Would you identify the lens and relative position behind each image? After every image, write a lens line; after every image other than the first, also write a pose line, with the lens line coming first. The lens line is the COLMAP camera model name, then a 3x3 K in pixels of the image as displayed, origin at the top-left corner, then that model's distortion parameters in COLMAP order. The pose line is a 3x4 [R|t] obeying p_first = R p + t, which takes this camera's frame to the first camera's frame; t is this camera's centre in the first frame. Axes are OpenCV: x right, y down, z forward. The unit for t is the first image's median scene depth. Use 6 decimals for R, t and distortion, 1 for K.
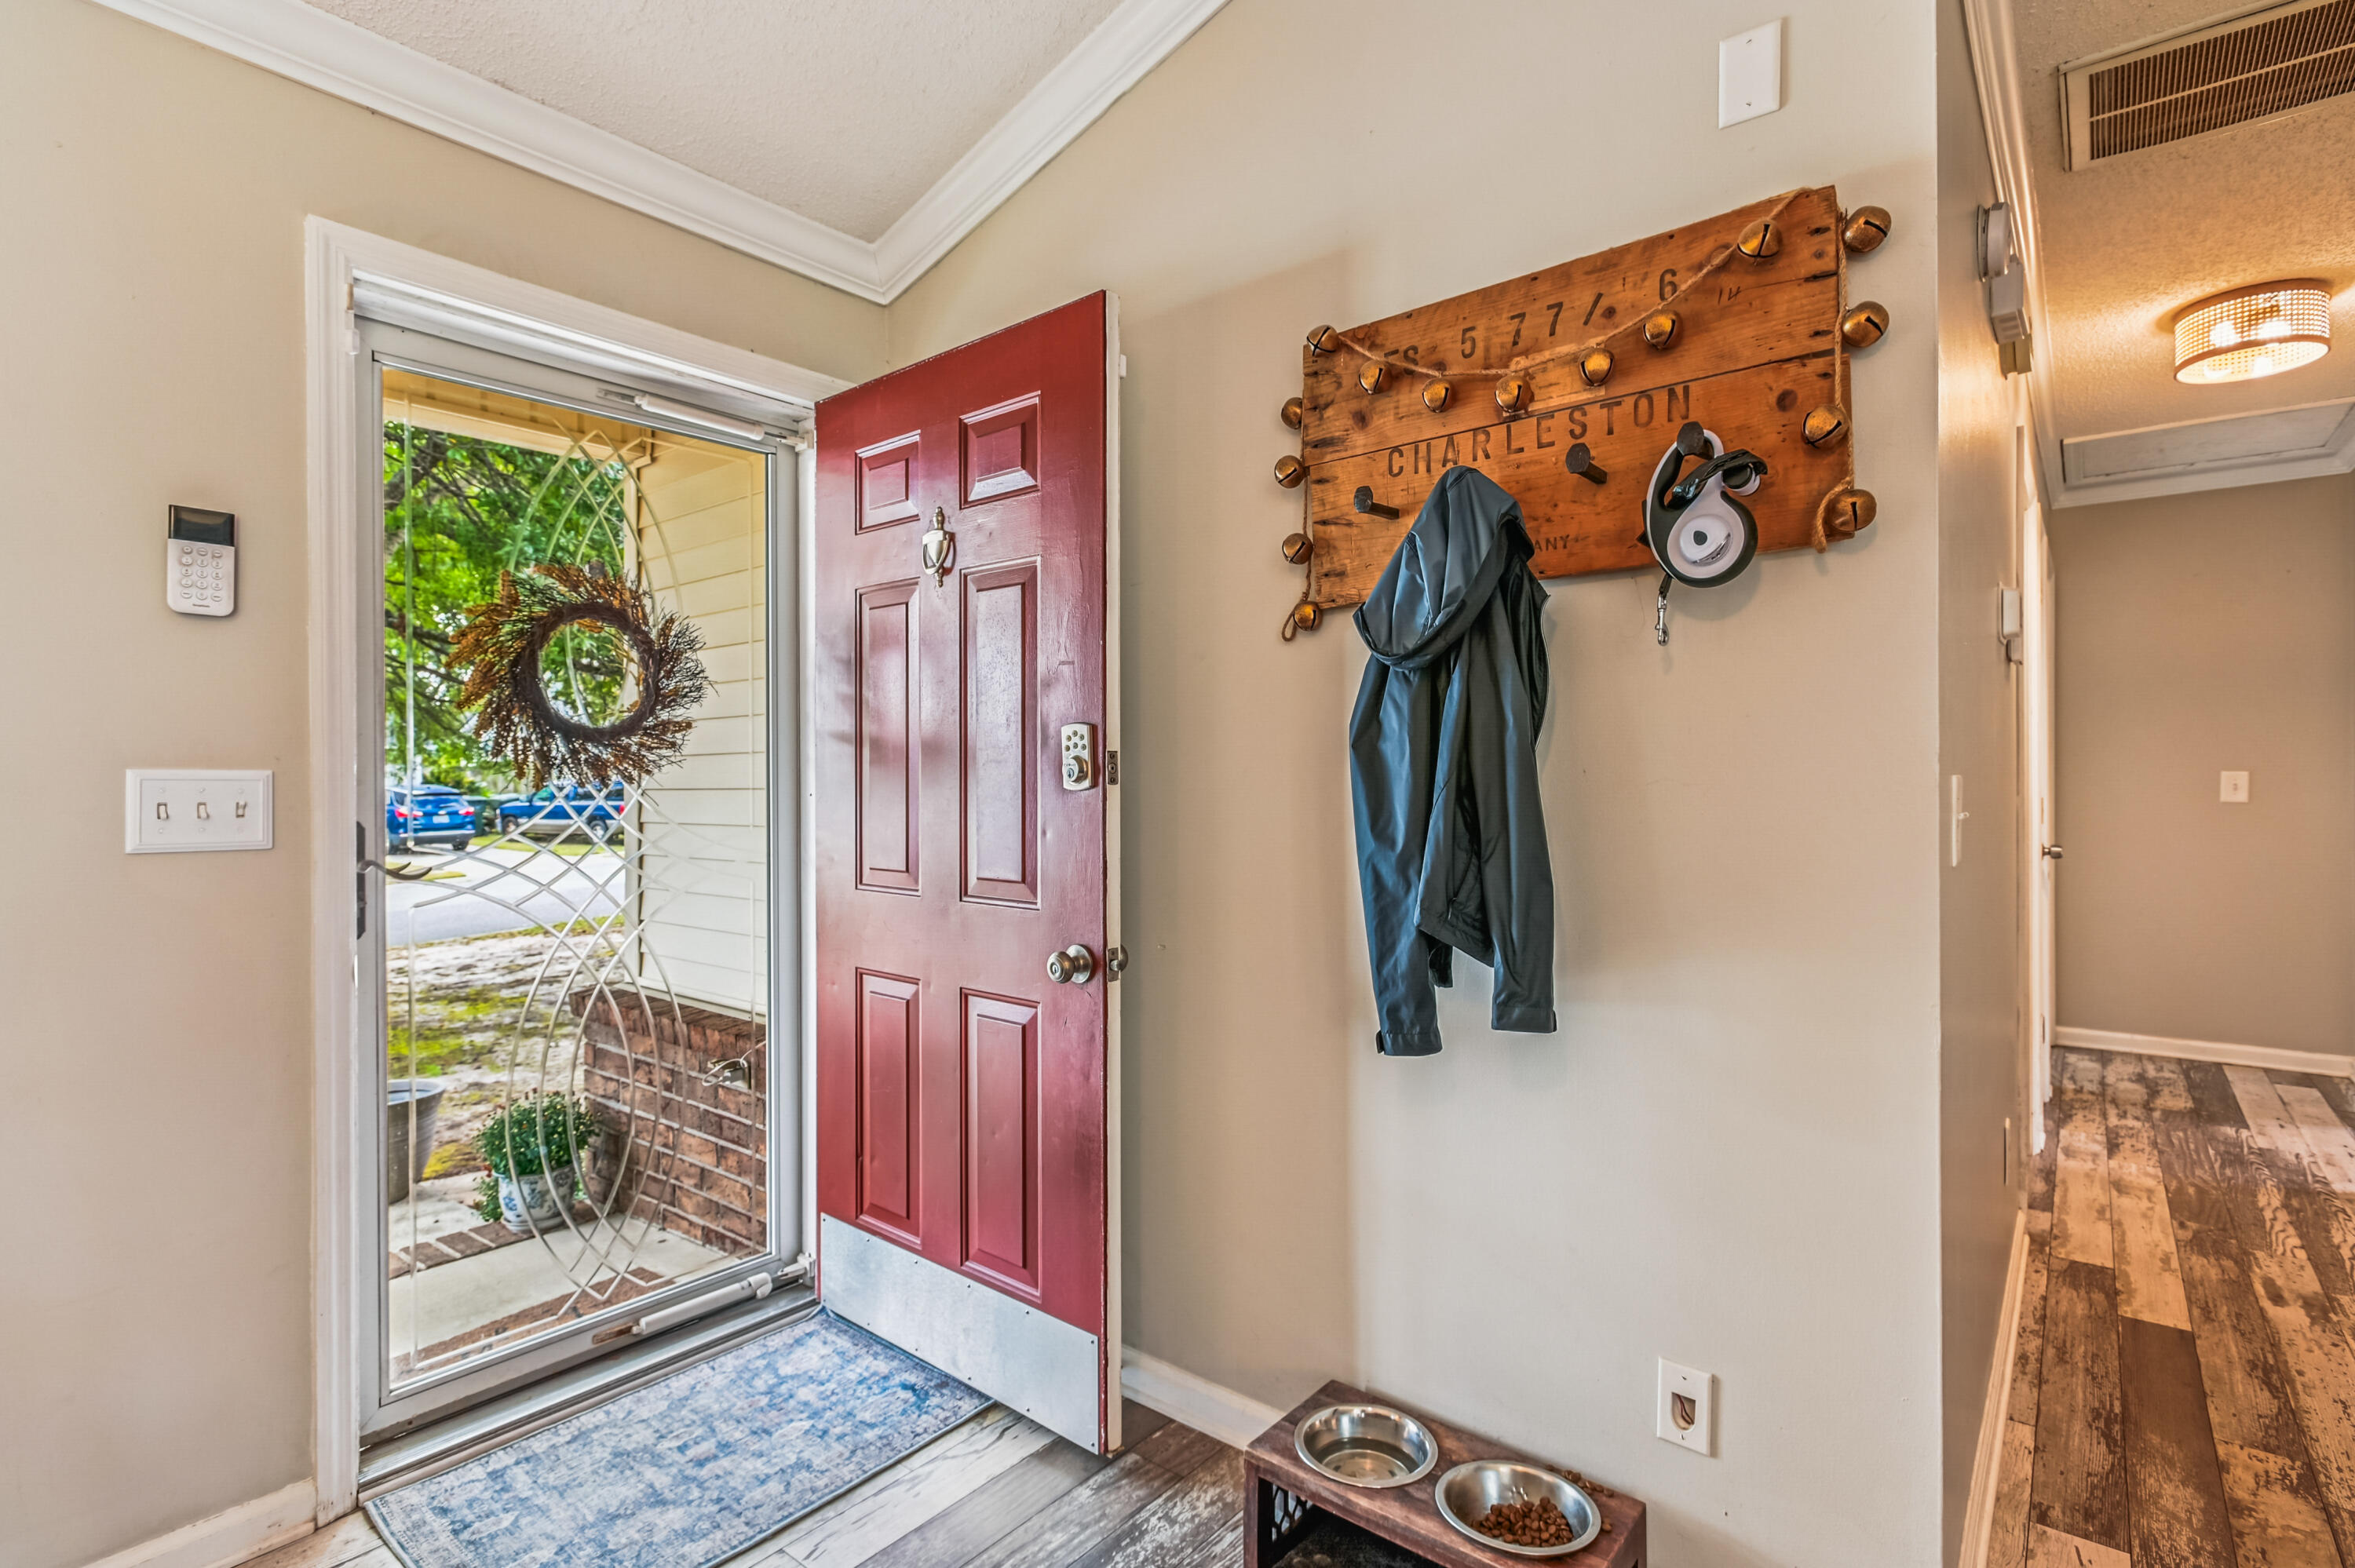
lens RADIAL K [[1123.6, 0, 1178.5], [0, 1123.6, 773.6], [0, 0, 1]] dist [-0.000815, -0.000105]
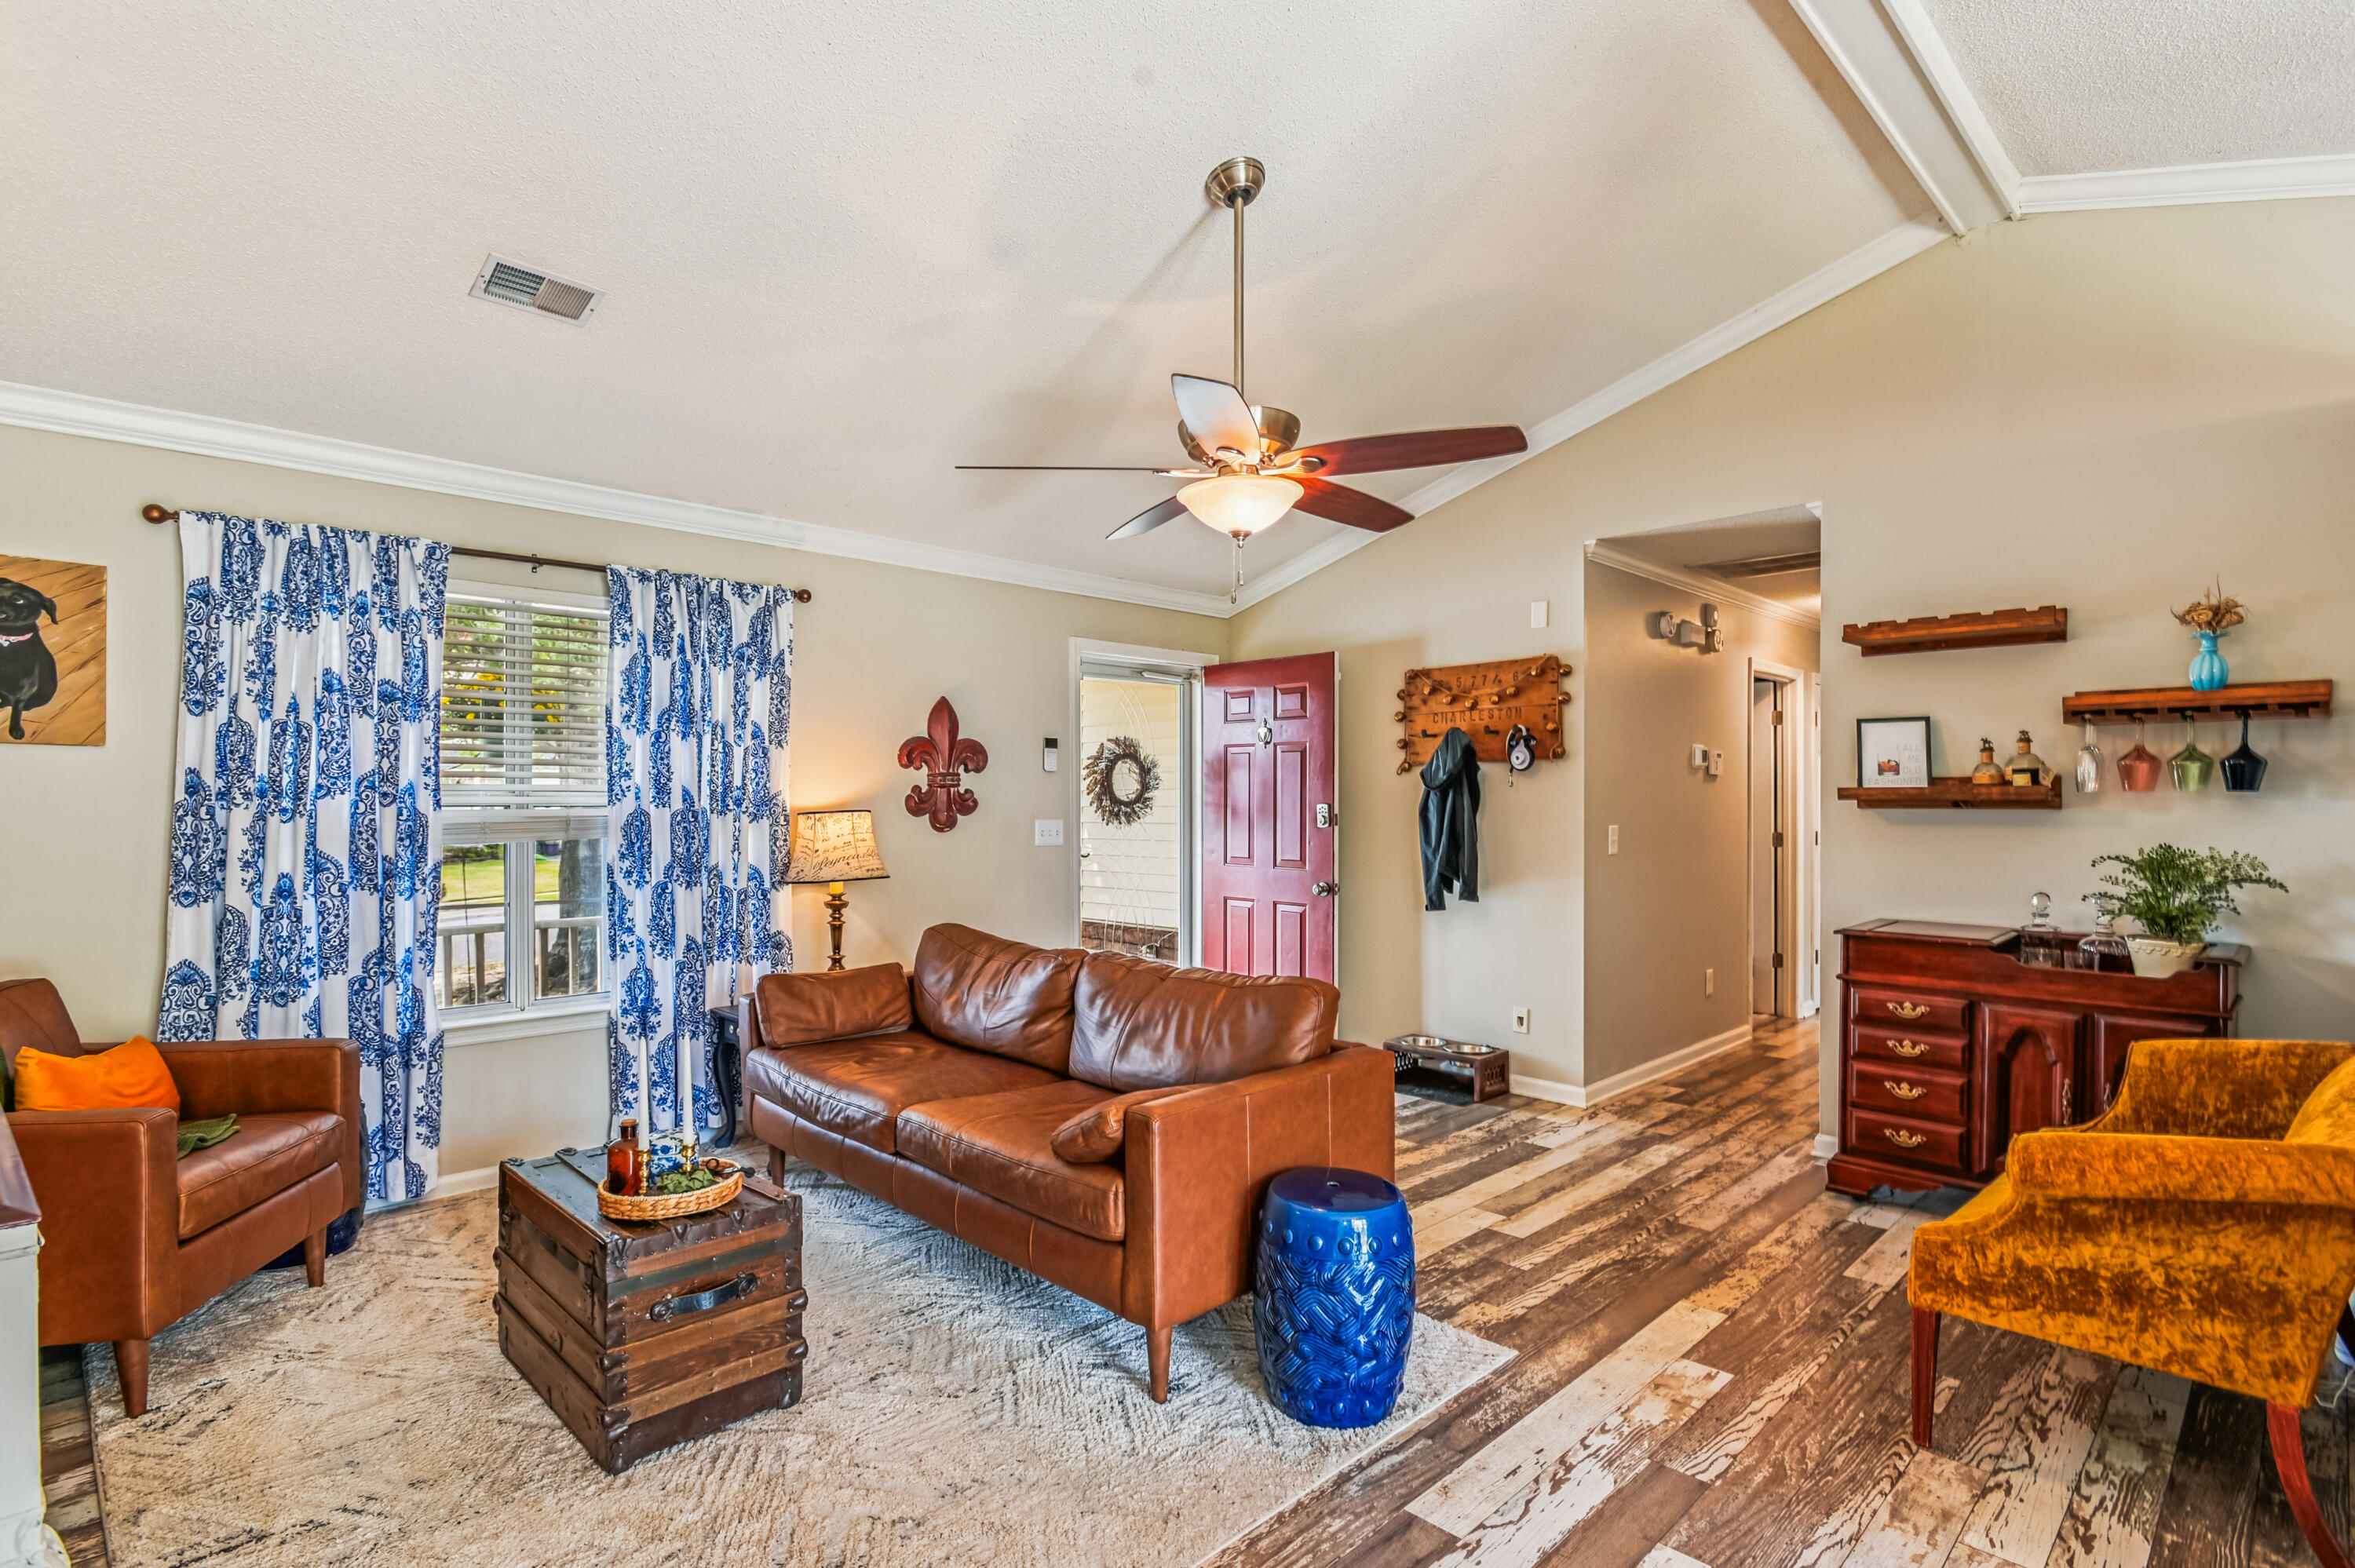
lens RADIAL K [[1169.1, 0, 1166.8], [0, 1169.1, 791.0], [0, 0, 1]] dist [-0.000722, 0.000068]
pose [[0.994116, 0.003221, -0.108274, -0.194369], [-0.003476, 0.999992, -0.002164, -0.082258], [0.108266, 0.002528, 0.994119, -2.341715]]
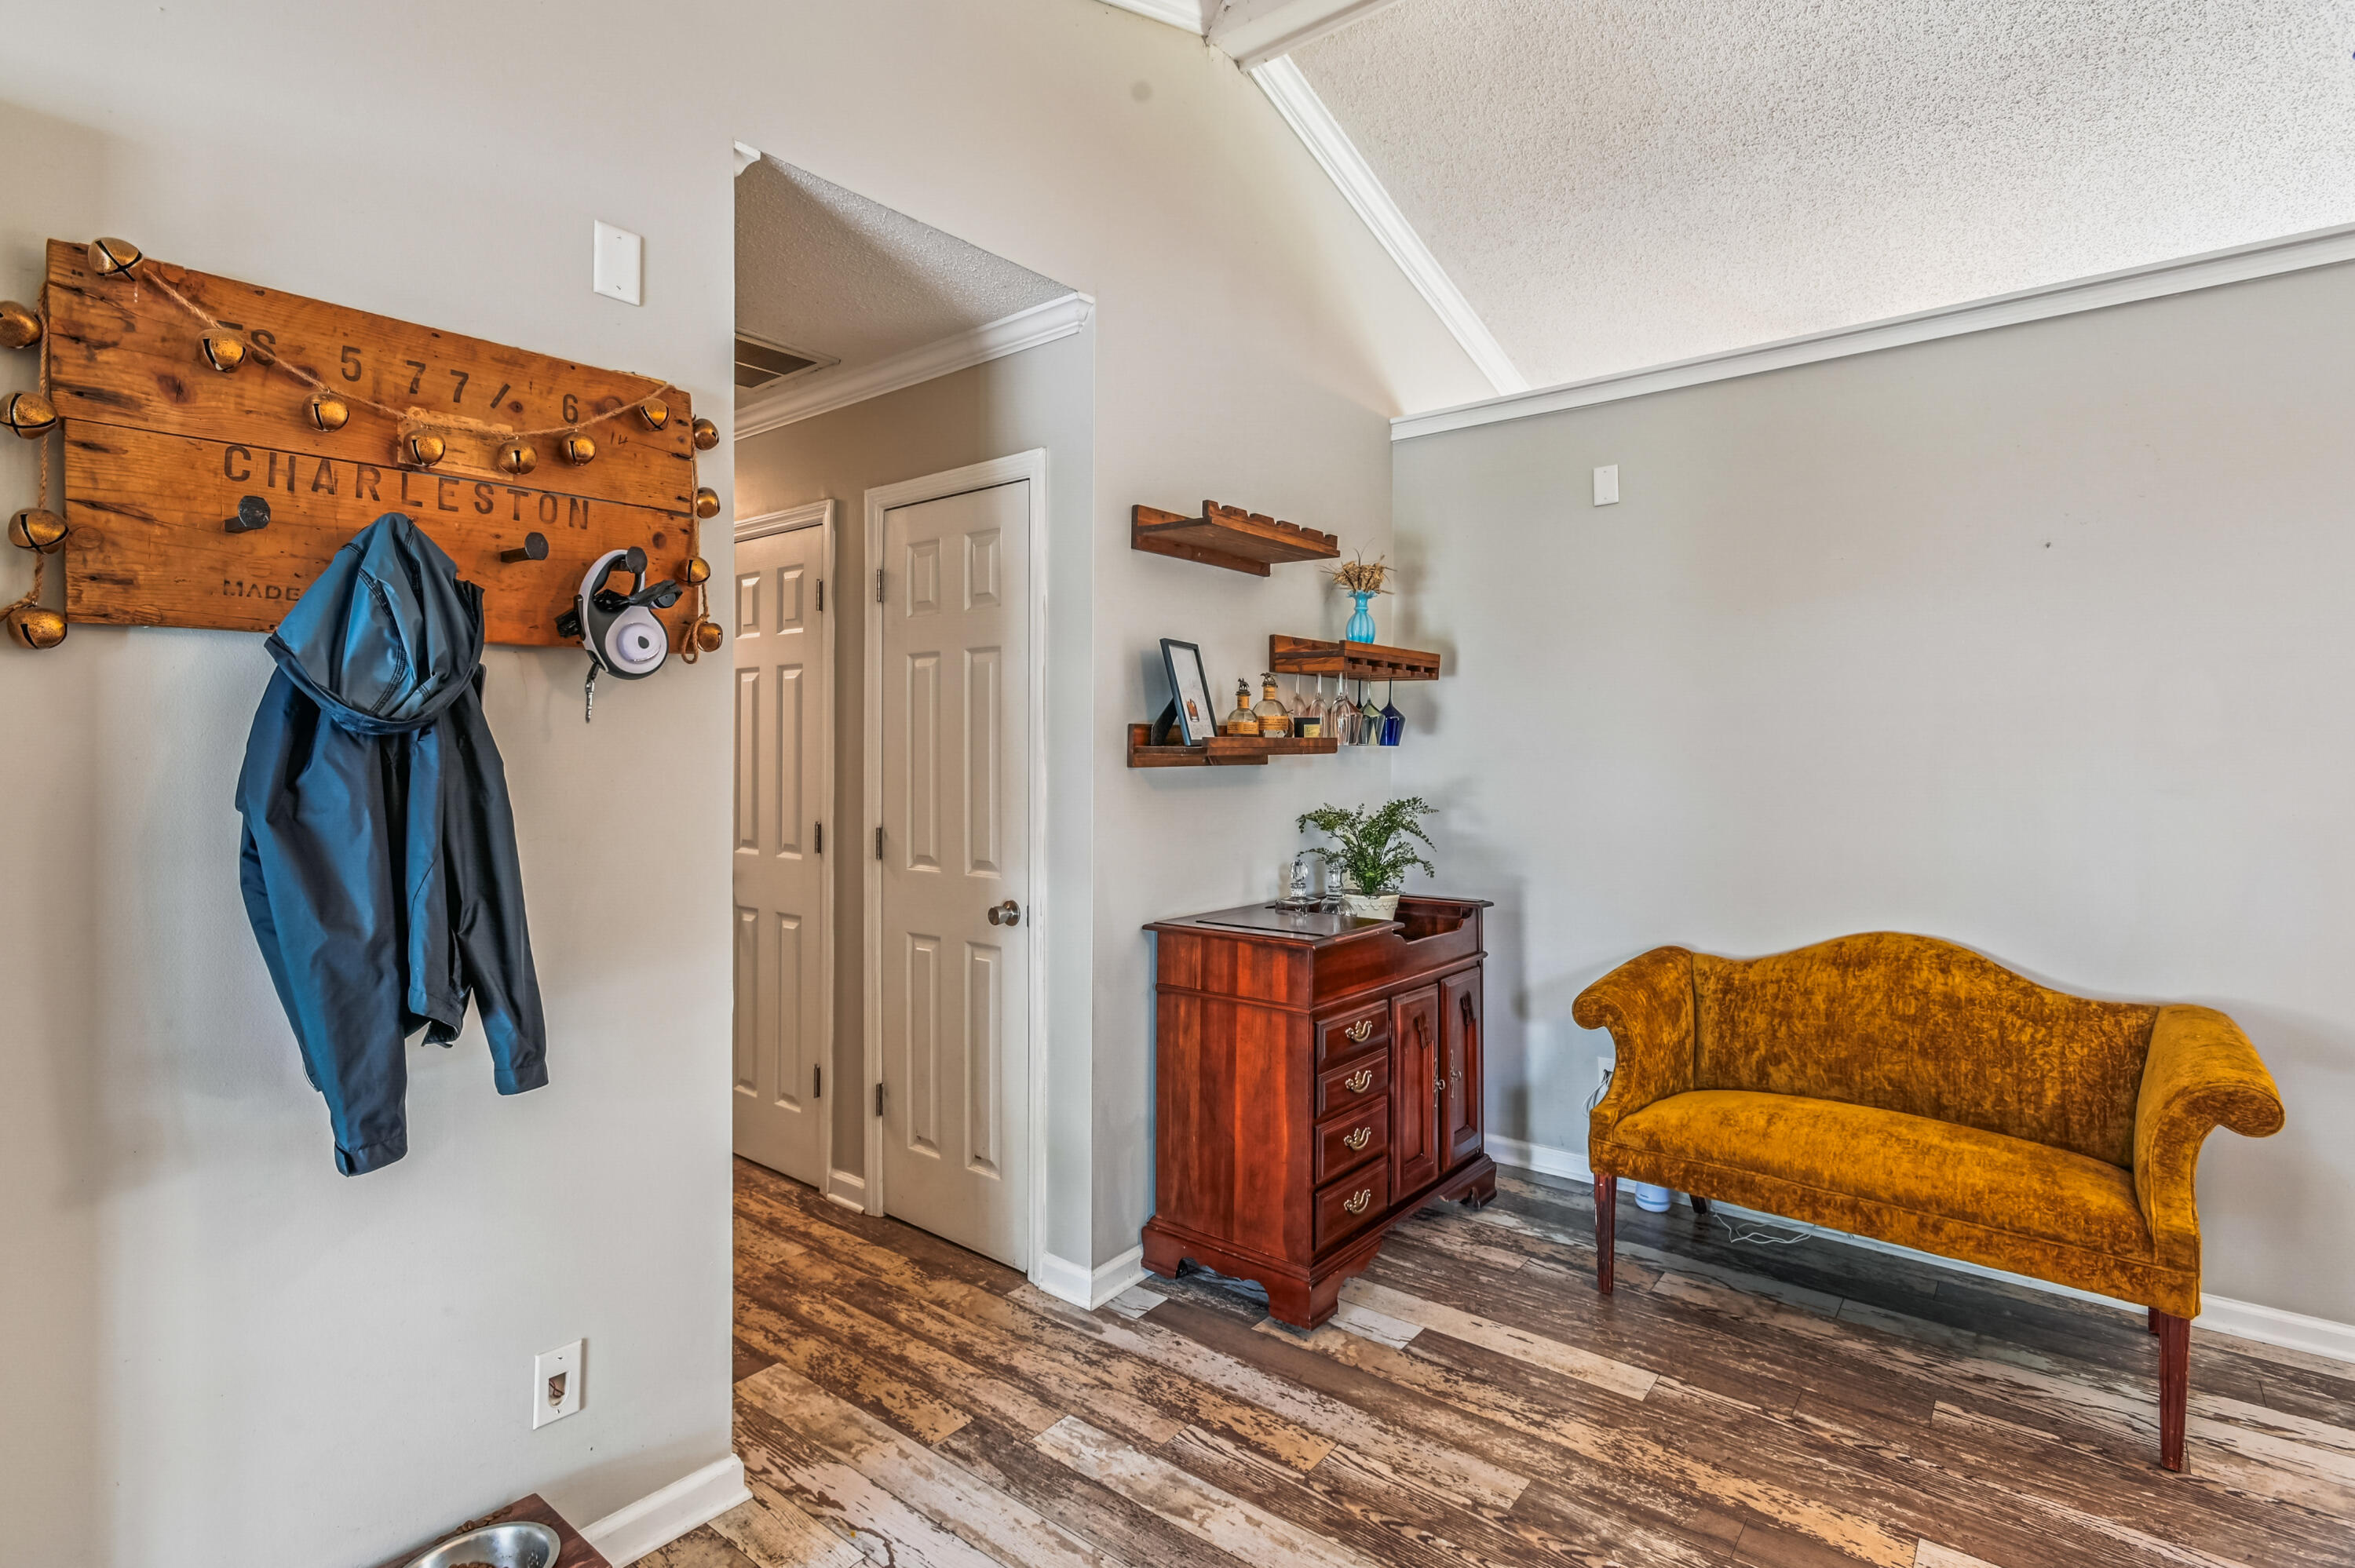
lens RADIAL K [[1132.8, 0, 1177.3], [0, 1132.8, 748.9], [0, 0, 1]] dist [0.000055, -0.000082]
pose [[-0.008297, 0.007019, 0.999941, -0.679935], [0.001150, 0.999975, -0.007010, -0.070933], [-0.999965, 0.001092, -0.008305, 0.360618]]
